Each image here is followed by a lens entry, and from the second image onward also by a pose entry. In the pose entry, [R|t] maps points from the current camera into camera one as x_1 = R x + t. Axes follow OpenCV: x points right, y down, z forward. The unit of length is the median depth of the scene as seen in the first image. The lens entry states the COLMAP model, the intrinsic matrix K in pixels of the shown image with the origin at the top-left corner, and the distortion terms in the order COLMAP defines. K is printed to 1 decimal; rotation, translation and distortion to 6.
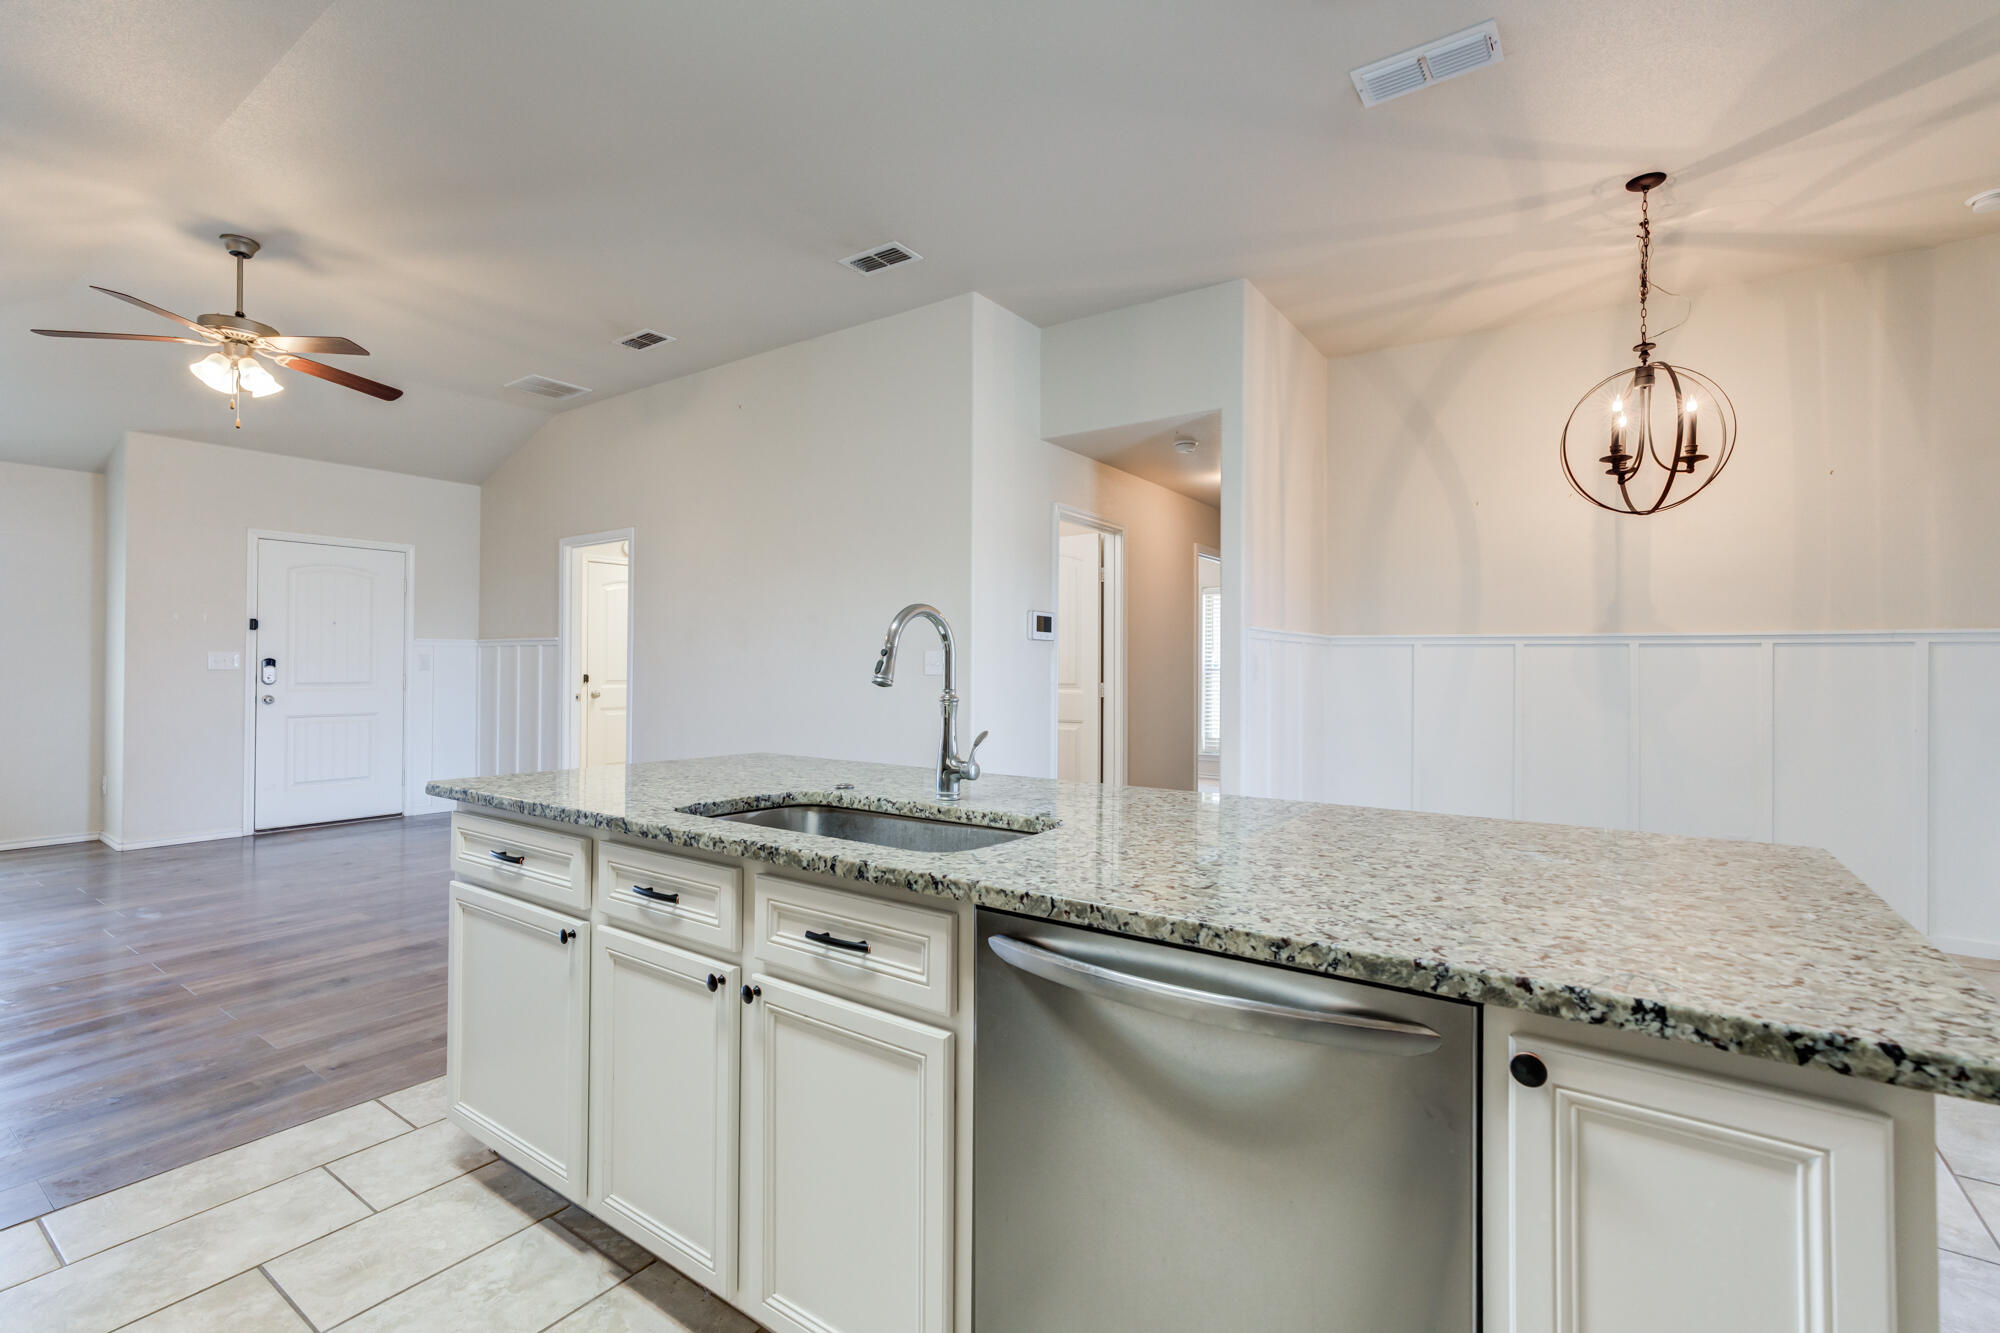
lens RADIAL K [[903.4, 0, 991.9], [0, 903.4, 658.6], [0, 0, 1]] dist [-0.013628, 0.016193]
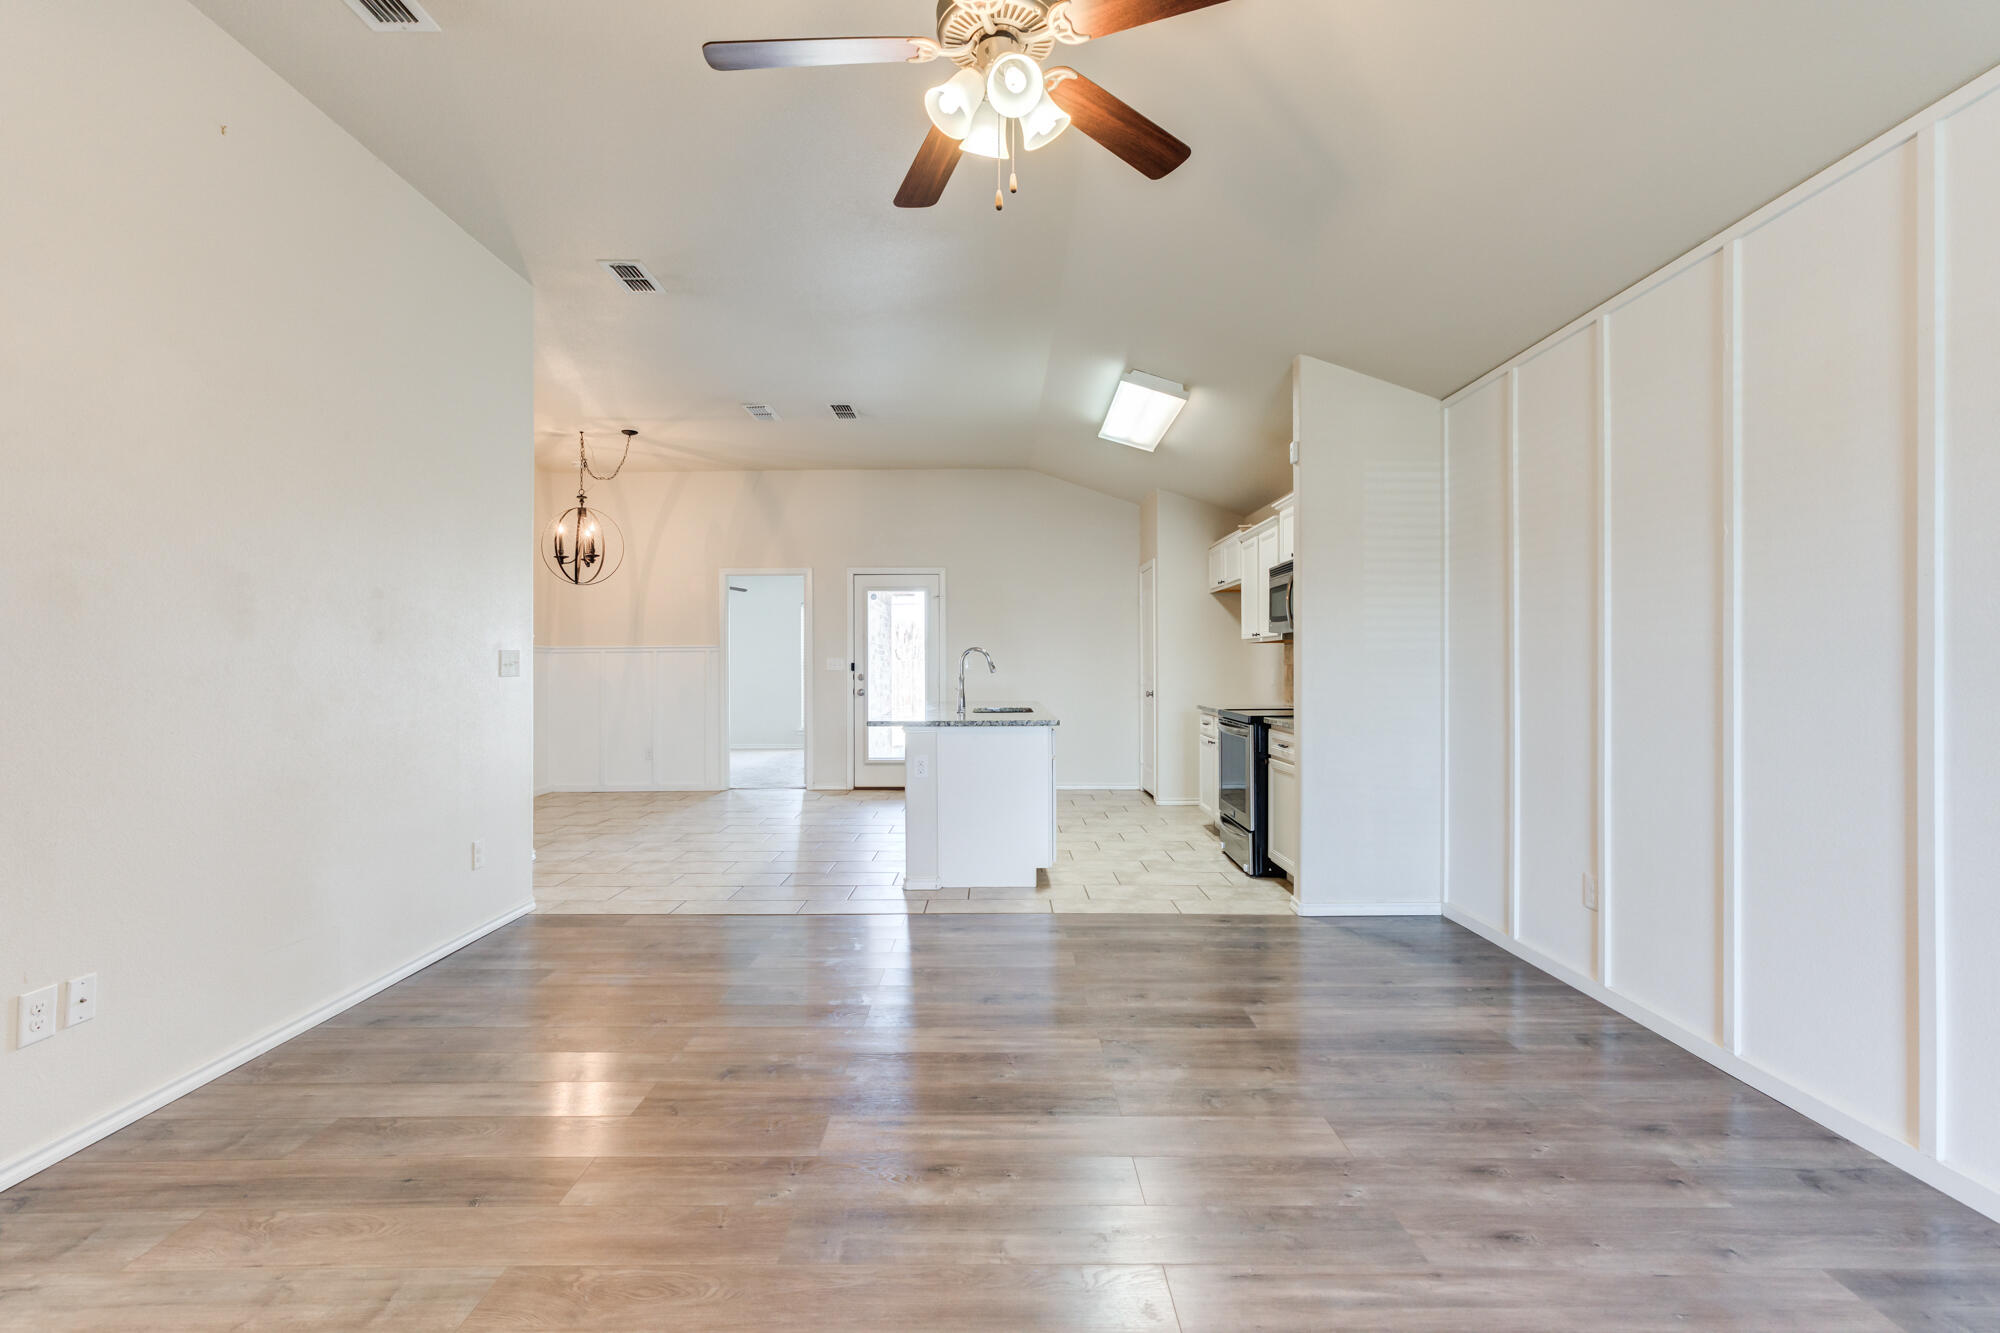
lens RADIAL K [[926.5, 0, 974.4], [0, 926.5, 660.2], [0, 0, 1]] dist [-0.021731, 0.018112]
pose [[-0.570089, 0.000335, 0.821583, -1.467723], [-0.008597, 0.999943, -0.006373, 0.003042], [-0.821538, -0.010696, -0.570053, 1.522752]]
